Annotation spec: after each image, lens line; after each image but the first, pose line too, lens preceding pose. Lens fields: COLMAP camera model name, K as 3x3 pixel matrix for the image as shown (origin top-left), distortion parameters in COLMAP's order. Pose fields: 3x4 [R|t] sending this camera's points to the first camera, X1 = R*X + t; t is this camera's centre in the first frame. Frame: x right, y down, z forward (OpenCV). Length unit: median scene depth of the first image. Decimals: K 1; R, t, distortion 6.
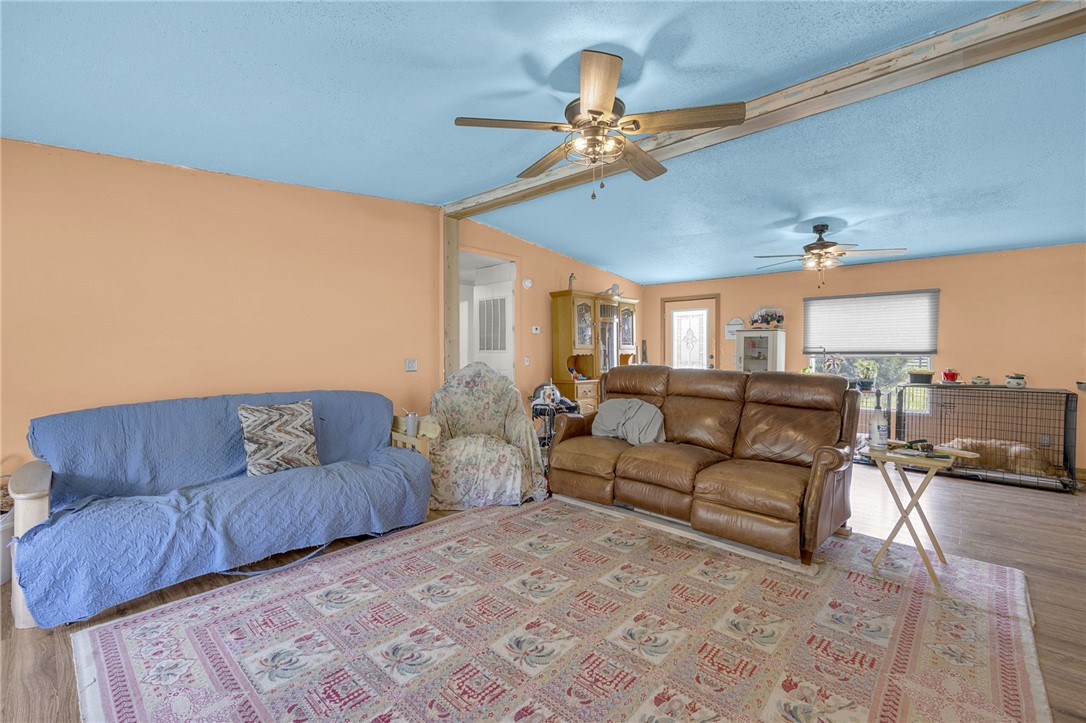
lens RADIAL K [[468.5, 0, 527.6], [0, 468.5, 361.4], [0, 0, 1]] dist [0.003188, 0.000395]
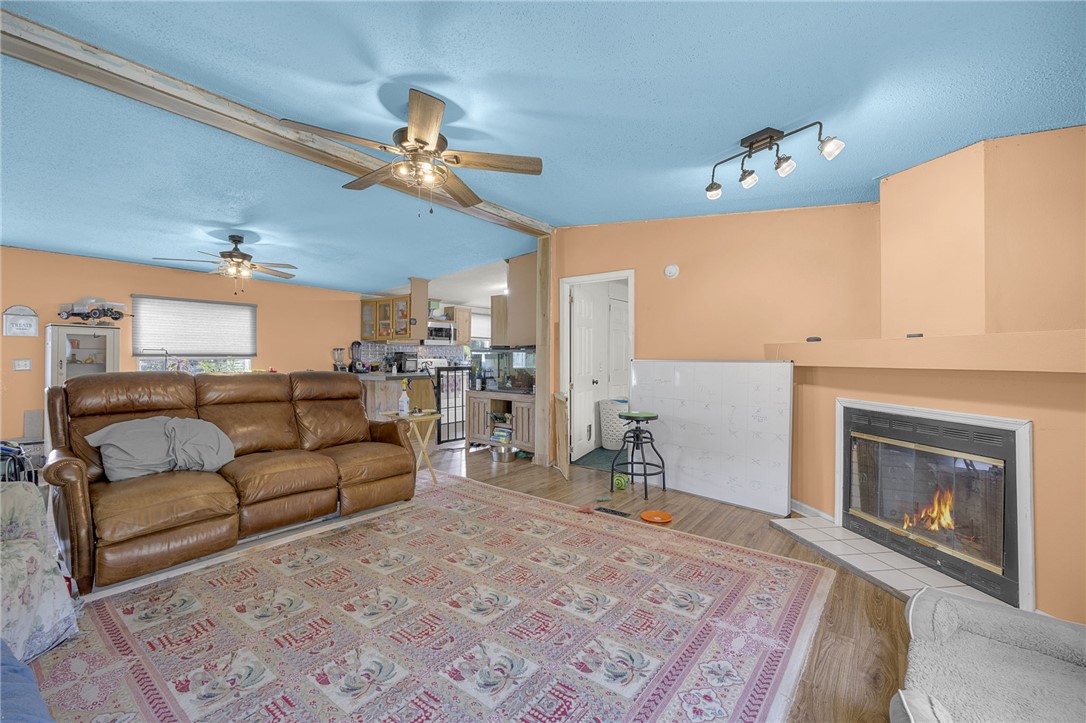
lens RADIAL K [[470.5, 0, 543.0], [0, 470.5, 361.5], [0, 0, 1]] dist [-0.001932, -0.000334]
pose [[-0.127175, -0.011326, 0.991816, -0.794041], [0.016803, 0.999767, 0.013572, -0.010229], [-0.991738, 0.018392, -0.126955, 0.671382]]
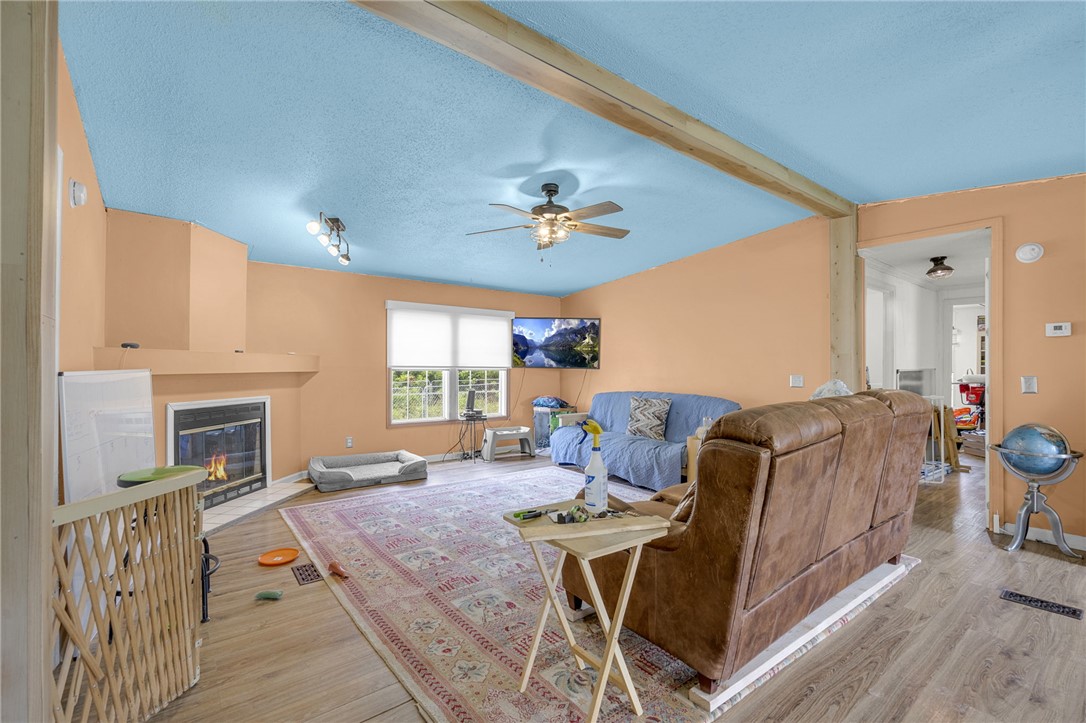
lens RADIAL K [[468.5, 0, 527.6], [0, 468.5, 361.4], [0, 0, 1]] dist [0.003188, 0.000395]
pose [[-0.151737, -0.009766, -0.988373, 1.310564], [-0.025497, 0.999657, -0.005963, -0.020097], [0.988092, 0.024295, -0.151934, 0.914098]]
